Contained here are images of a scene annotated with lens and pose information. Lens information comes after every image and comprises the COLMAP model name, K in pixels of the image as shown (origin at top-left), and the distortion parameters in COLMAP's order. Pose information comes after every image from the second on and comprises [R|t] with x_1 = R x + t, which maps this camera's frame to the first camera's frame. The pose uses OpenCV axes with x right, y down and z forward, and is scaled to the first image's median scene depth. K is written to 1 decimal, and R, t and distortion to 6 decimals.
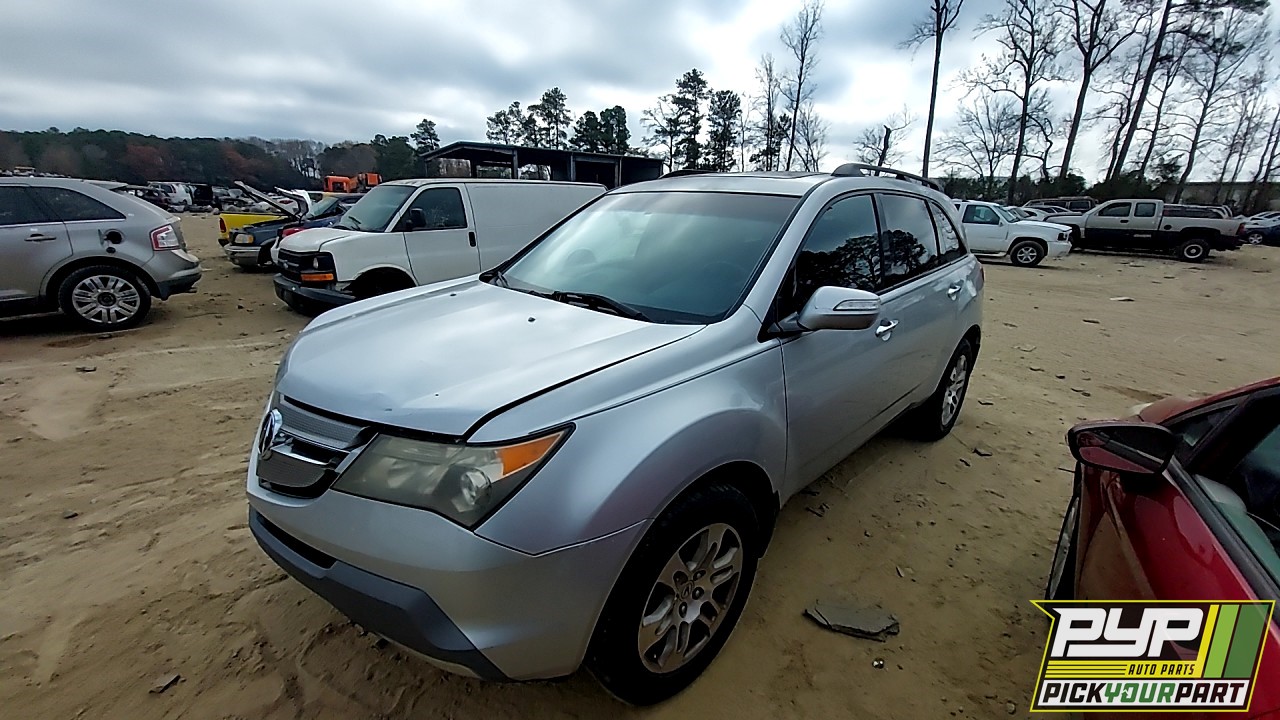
lens RADIAL K [[492.3, 0, 640.0], [0, 492.3, 360.0], [0, 0, 1]] dist [0.000104, -0.008551]
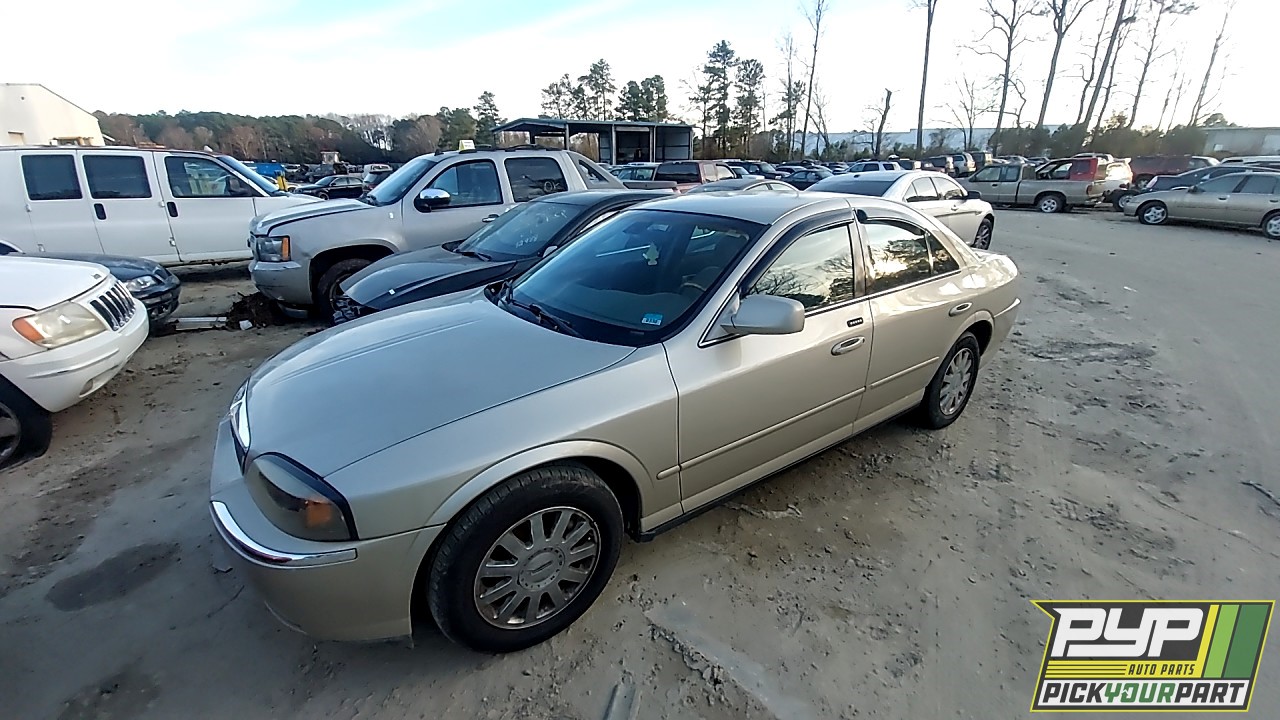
lens RADIAL K [[482.7, 0, 646.7], [0, 482.7, 358.1], [0, 0, 1]] dist [-0.012286, -0.000313]
pose [[0.995815, 0.001447, -0.091376, 0.037054], [0.005660, 0.996979, 0.077470, 0.041188], [0.091212, -0.077663, 0.992798, -0.147725]]
